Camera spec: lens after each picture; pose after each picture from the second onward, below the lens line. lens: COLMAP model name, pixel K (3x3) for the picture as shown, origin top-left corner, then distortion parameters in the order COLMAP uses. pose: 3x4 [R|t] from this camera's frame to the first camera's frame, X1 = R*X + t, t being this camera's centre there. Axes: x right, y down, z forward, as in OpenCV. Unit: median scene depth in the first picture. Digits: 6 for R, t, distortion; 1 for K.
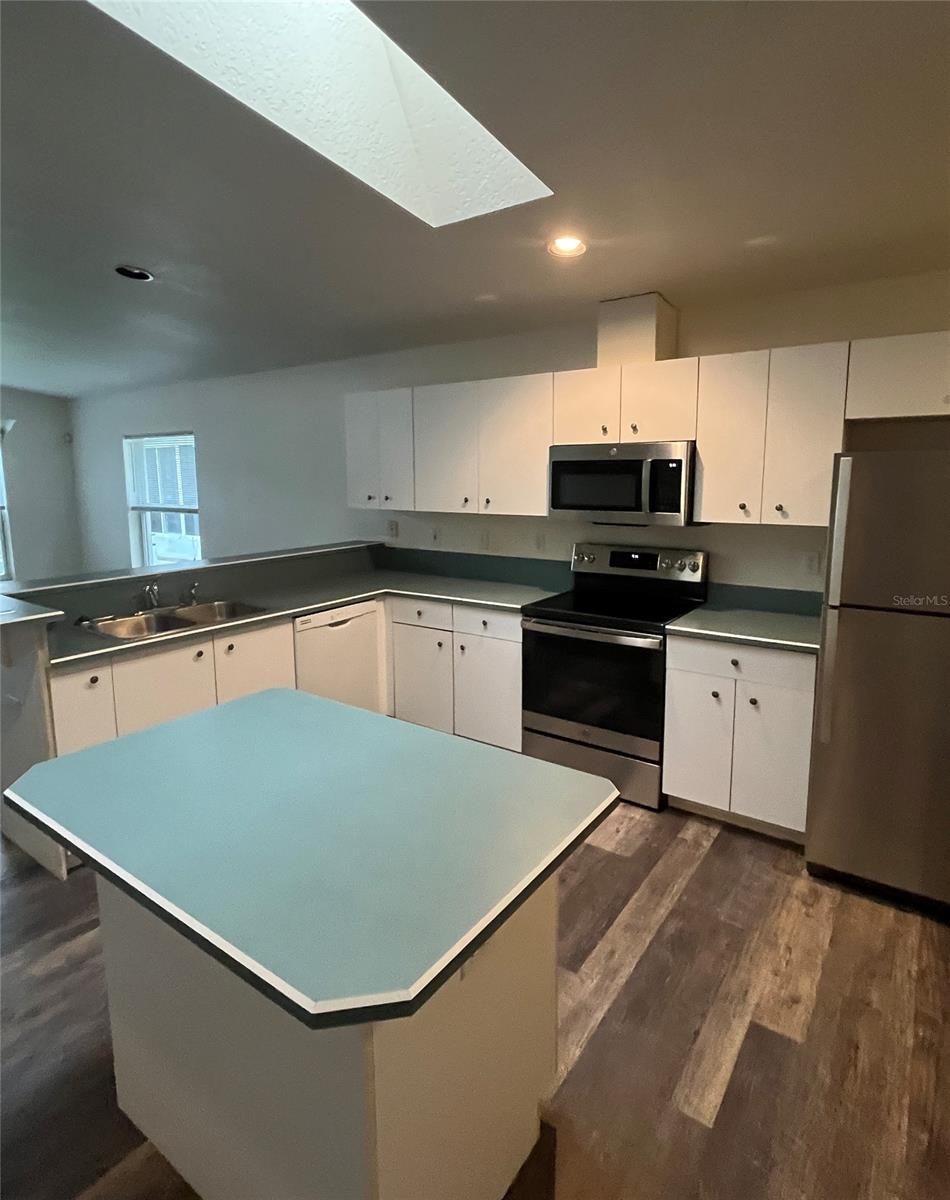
lens RADIAL K [[653.8, 0, 476.9], [0, 653.8, 567.2], [0, 0, 1]] dist [-0.003288, -0.001634]
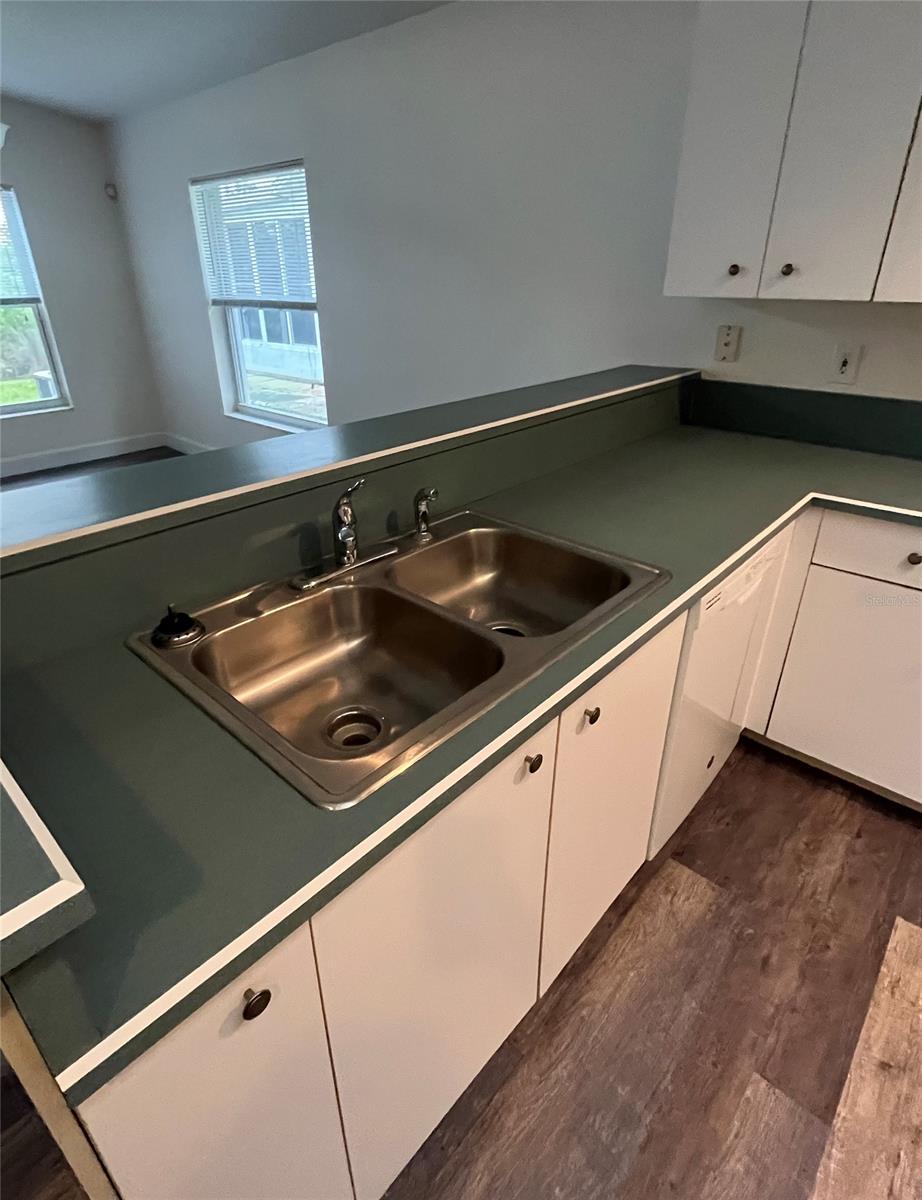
lens RADIAL K [[631.6, 0, 470.1], [0, 631.6, 585.1], [0, 0, 1]] dist [-0.004444, -0.000037]
pose [[0.994308, 0.050980, -0.093554, -0.193149], [-0.019437, 0.950153, 0.311179, -0.020185], [0.104754, -0.307589, 0.945735, 0.328533]]
